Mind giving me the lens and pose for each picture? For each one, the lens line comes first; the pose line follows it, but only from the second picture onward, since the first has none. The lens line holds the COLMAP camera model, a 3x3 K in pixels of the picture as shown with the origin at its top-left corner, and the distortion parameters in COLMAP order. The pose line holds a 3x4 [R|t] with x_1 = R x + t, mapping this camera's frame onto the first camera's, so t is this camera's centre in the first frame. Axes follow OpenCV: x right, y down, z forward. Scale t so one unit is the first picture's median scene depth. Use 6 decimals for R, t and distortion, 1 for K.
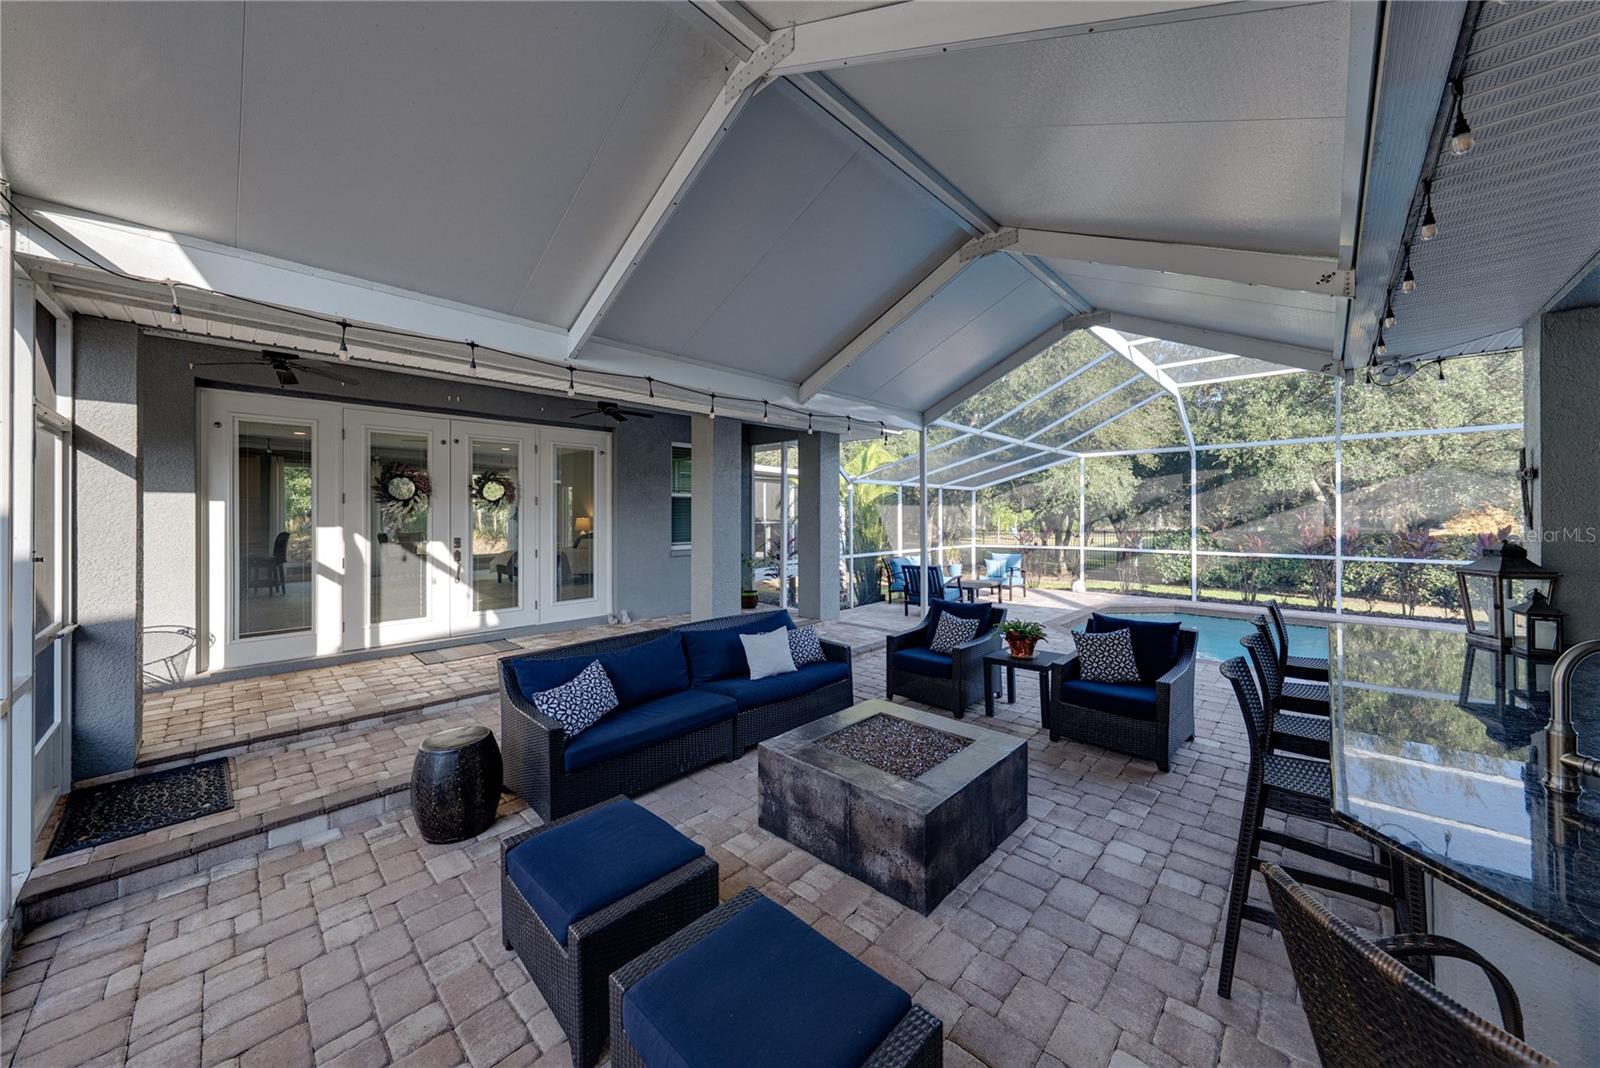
lens RADIAL K [[588.2, 0, 806.6], [0, 588.2, 503.6], [0, 0, 1]] dist [-0.001484, -0.000190]
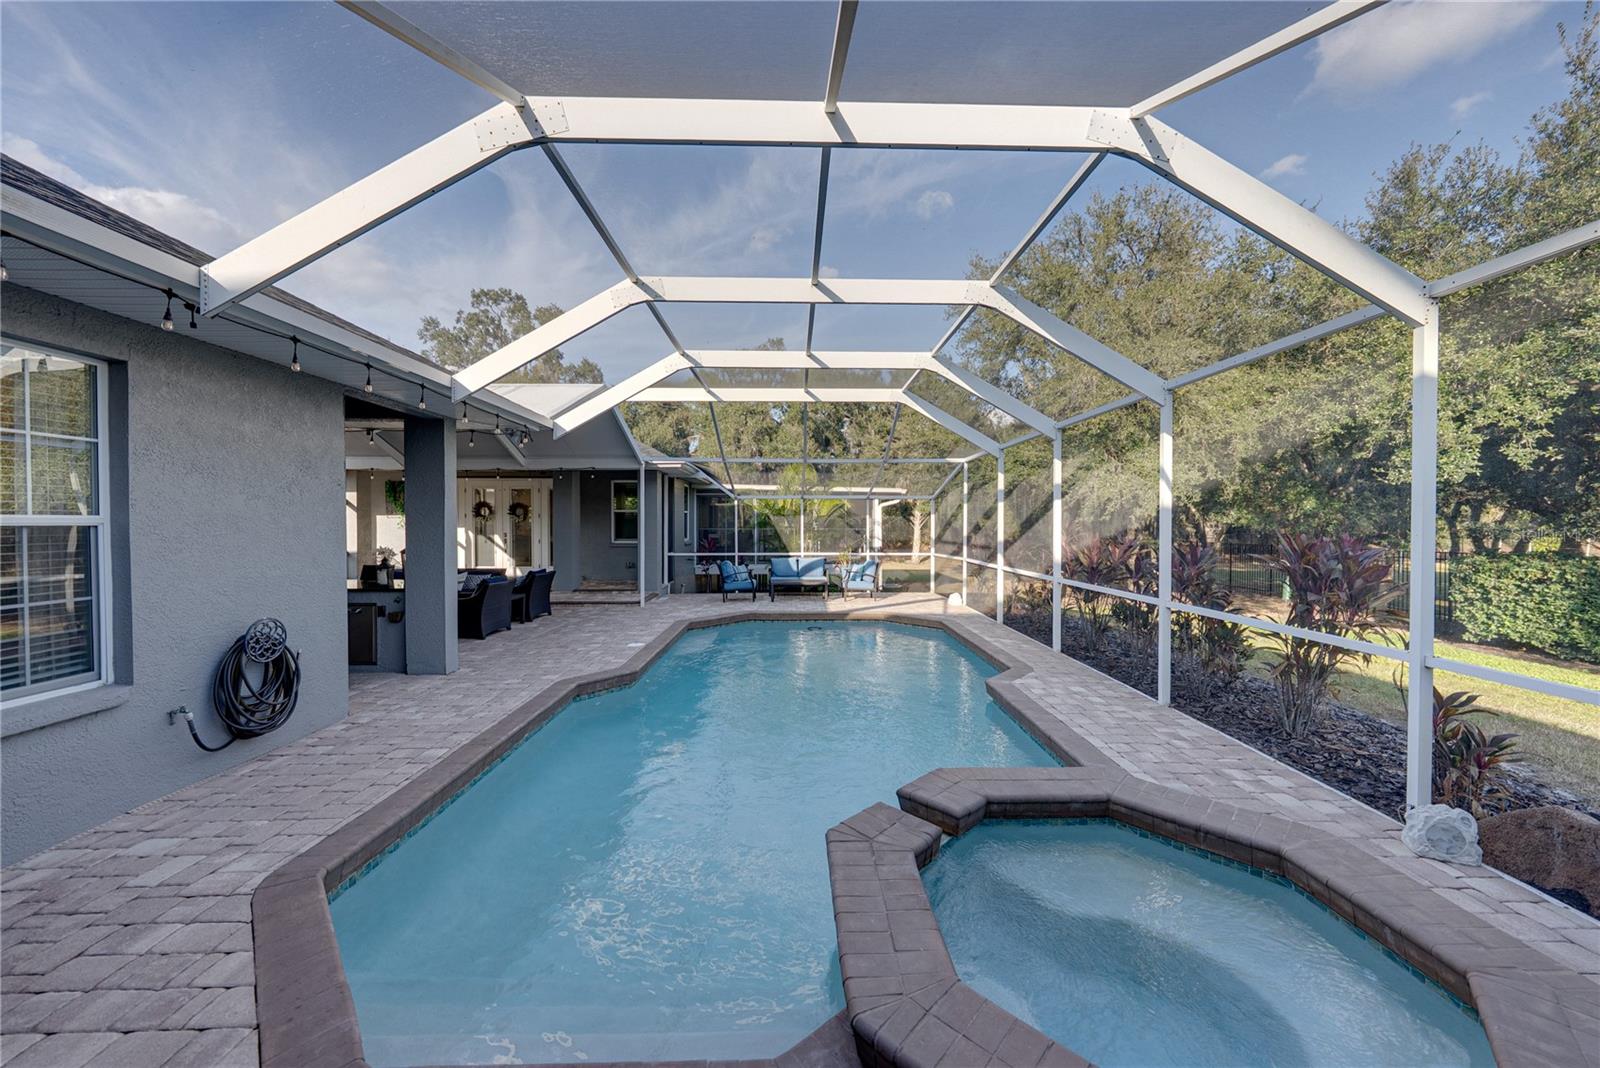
lens RADIAL K [[557.3, 0, 800.2], [0, 557.3, 527.4], [0, 0, 1]] dist [-0.000895, -0.000064]
pose [[0.725738, 0.001731, -0.687969, 1.869018], [0.010967, 0.999841, 0.014085, 0.018678], [0.687883, -0.017767, 0.725604, 0.241217]]
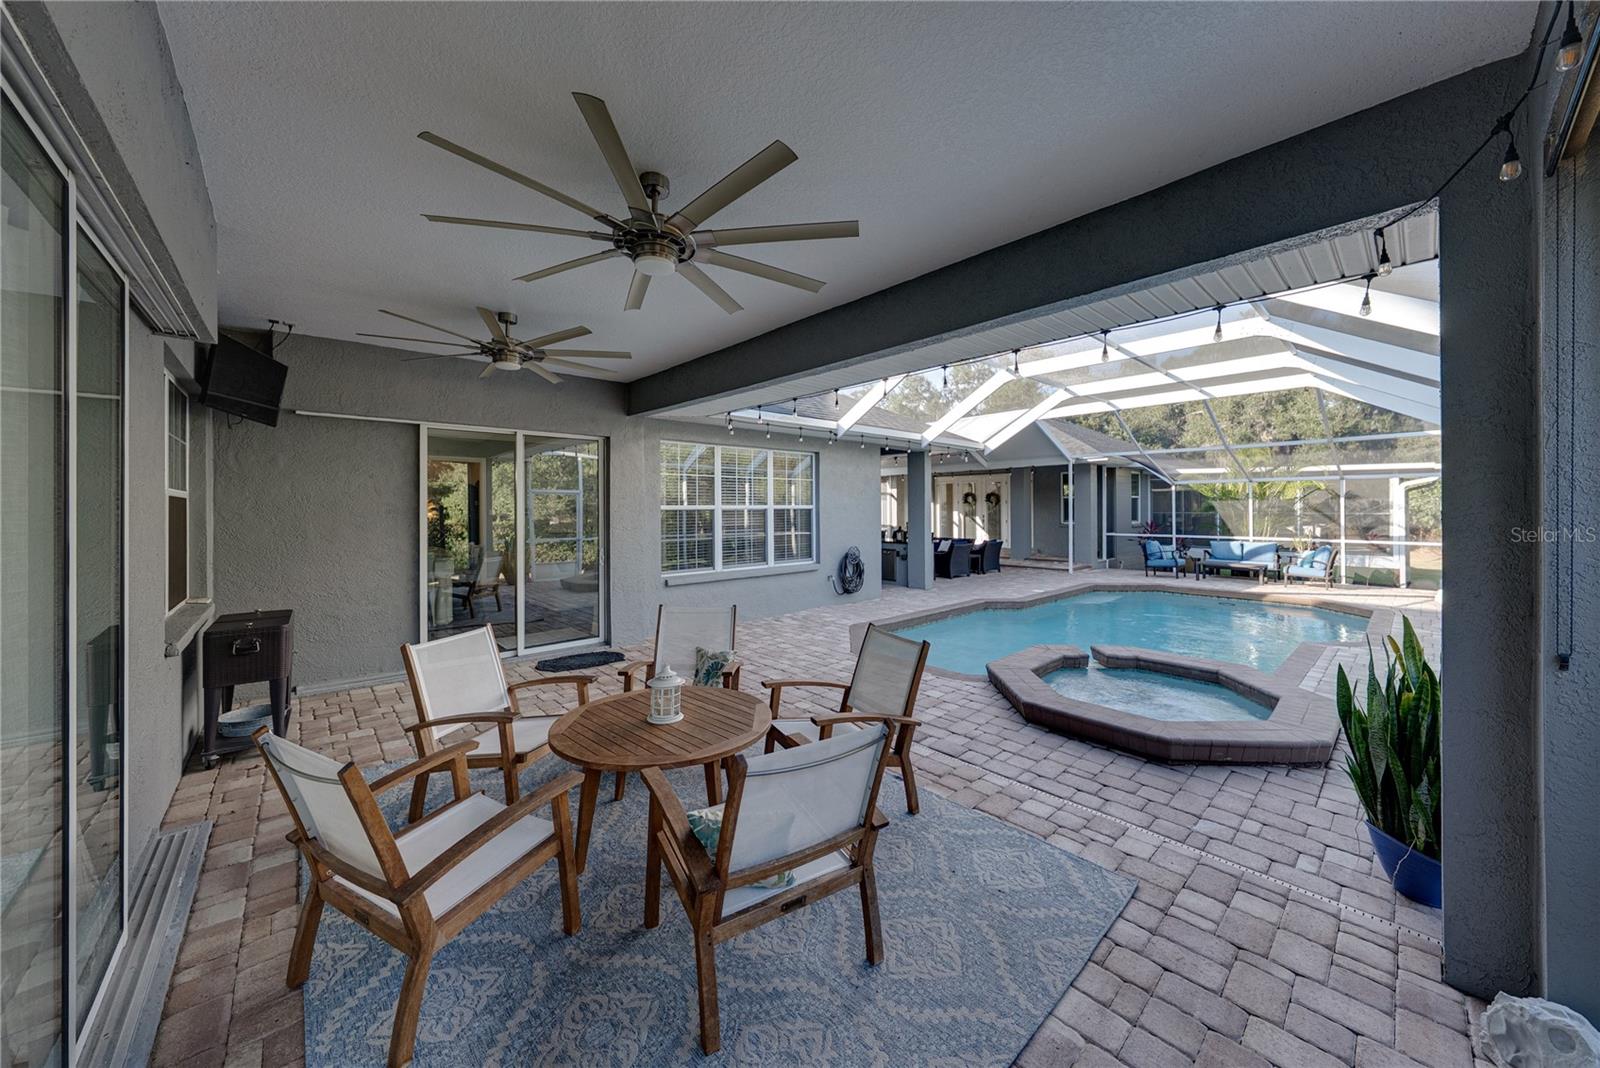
lens RADIAL K [[557.3, 0, 800.2], [0, 557.3, 527.4], [0, 0, 1]] dist [-0.000895, -0.000064]
pose [[-0.053127, 0.029969, -0.998138, 2.581796], [0.015420, 0.999455, 0.029188, 0.022523], [0.998469, -0.013840, -0.053560, 0.214272]]
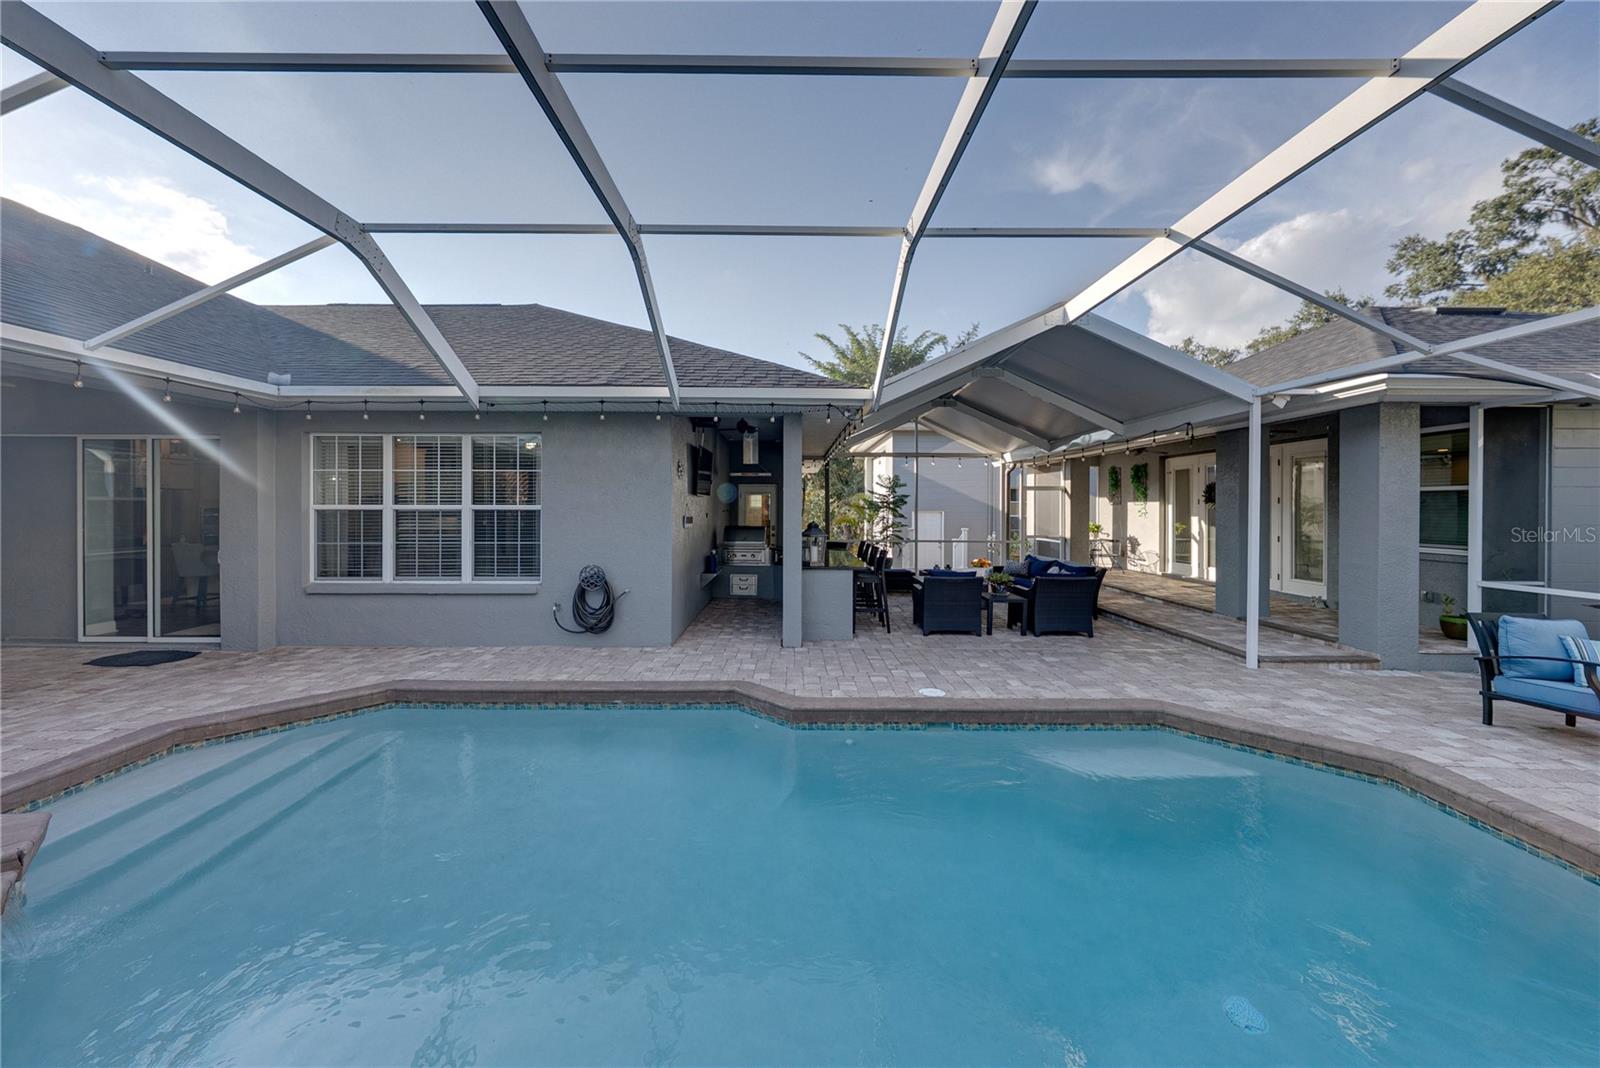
lens RADIAL K [[539.1, 0, 805.5], [0, 539.1, 511.4], [0, 0, 1]] dist [-0.001031, -0.000030]
pose [[-0.703396, -0.002989, -0.710792, 1.445540], [0.004109, 0.999957, -0.008272, 0.031889], [0.710786, -0.008739, -0.703354, 1.307599]]
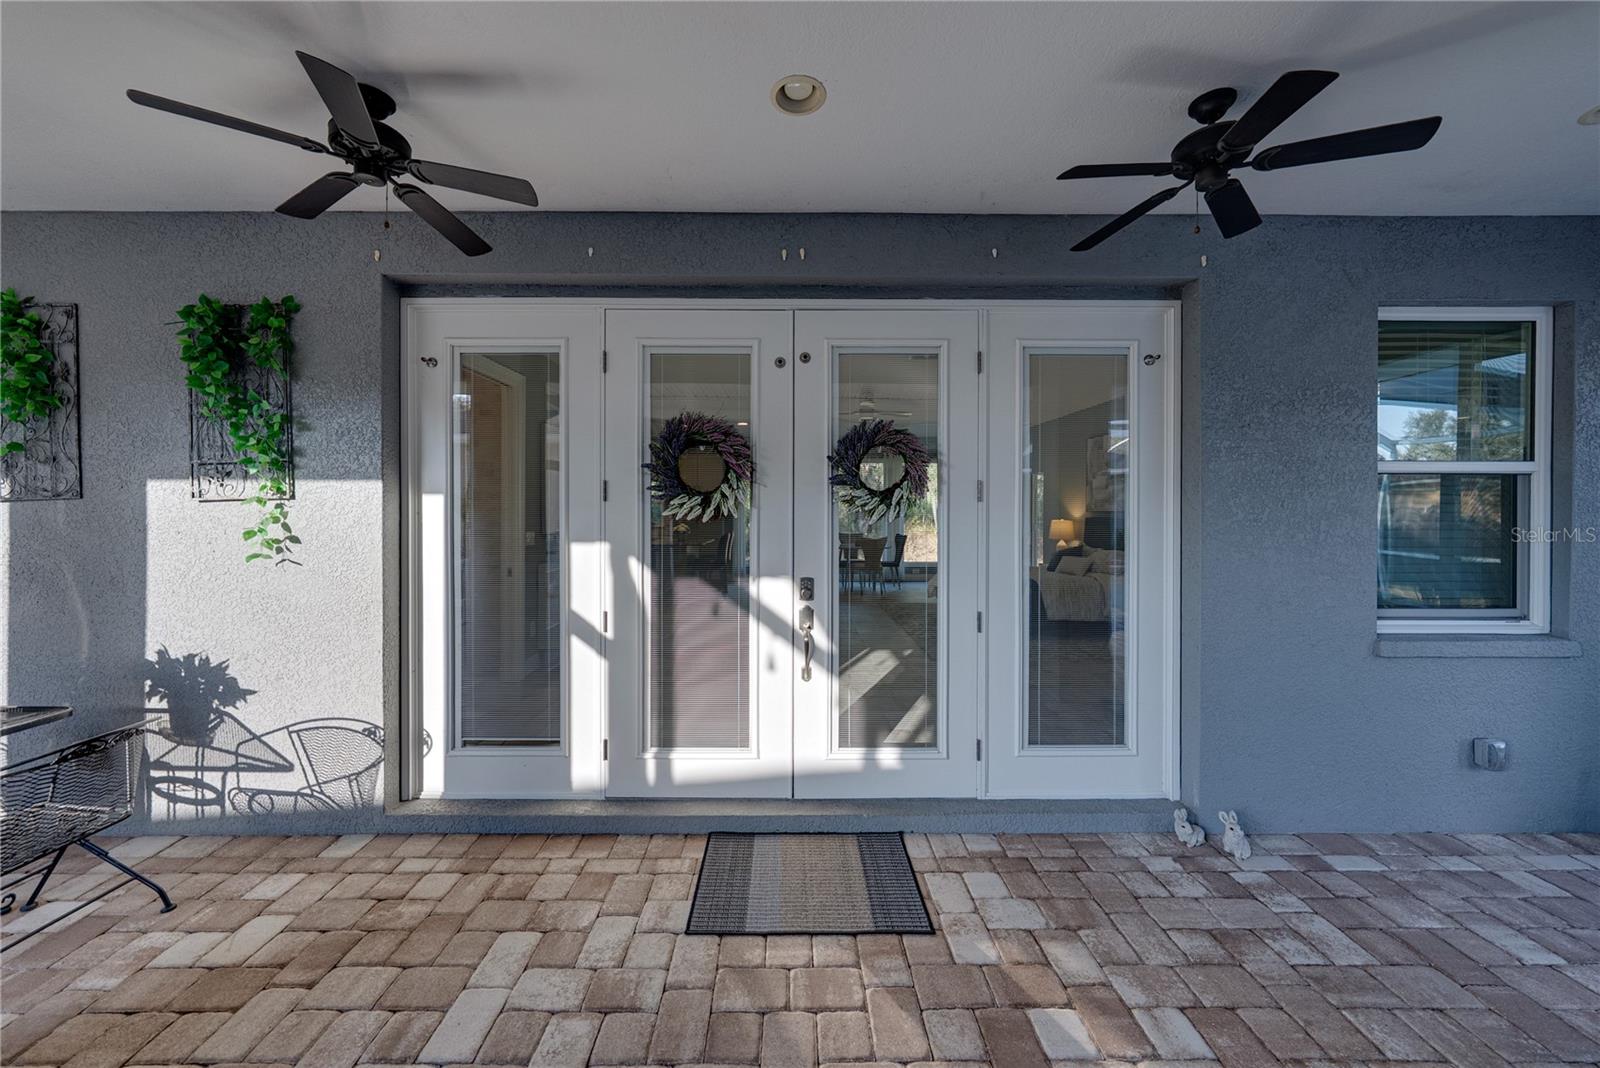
lens RADIAL K [[539.1, 0, 805.5], [0, 539.1, 511.4], [0, 0, 1]] dist [-0.001031, -0.000030]
pose [[0.713963, -0.001579, -0.700181, -0.337103], [0.010941, 0.999901, 0.008902, 0.006865], [0.700097, -0.014016, 0.713910, 0.769045]]
